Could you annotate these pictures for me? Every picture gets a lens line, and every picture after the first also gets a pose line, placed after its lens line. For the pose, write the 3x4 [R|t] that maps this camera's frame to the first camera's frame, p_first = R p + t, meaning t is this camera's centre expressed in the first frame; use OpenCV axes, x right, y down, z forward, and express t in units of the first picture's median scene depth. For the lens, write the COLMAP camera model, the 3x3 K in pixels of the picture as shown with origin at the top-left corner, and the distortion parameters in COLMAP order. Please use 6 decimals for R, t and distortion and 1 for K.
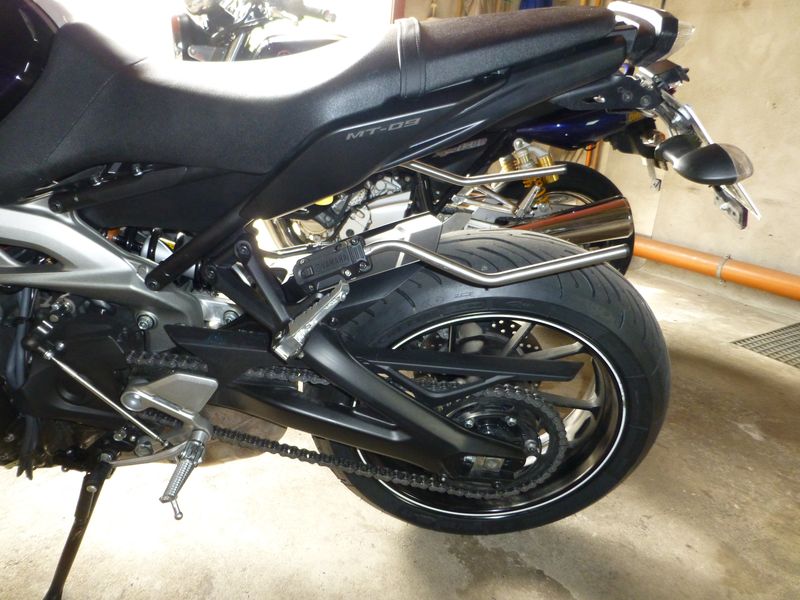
lens RADIAL K [[560.8, 0, 398.7], [0, 560.8, 301.7], [0, 0, 1]] dist [-0.010215, -0.004361]
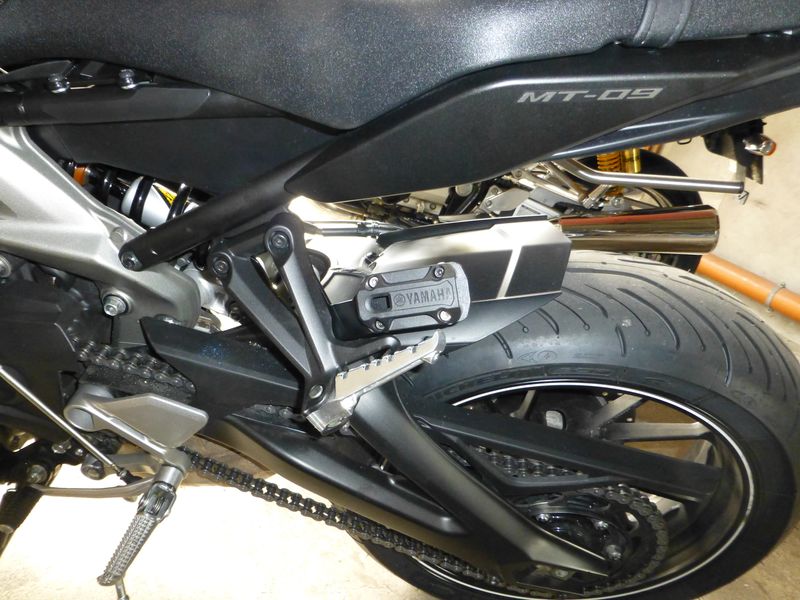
lens RADIAL K [[560.8, 0, 402.0], [0, 560.8, 298.4], [0, 0, 1]] dist [-0.010215, -0.004361]
pose [[0.983286, 0.180639, 0.022746, -0.129369], [-0.181968, 0.979142, 0.090381, -0.097519], [-0.005945, -0.093010, 0.995647, 0.327938]]
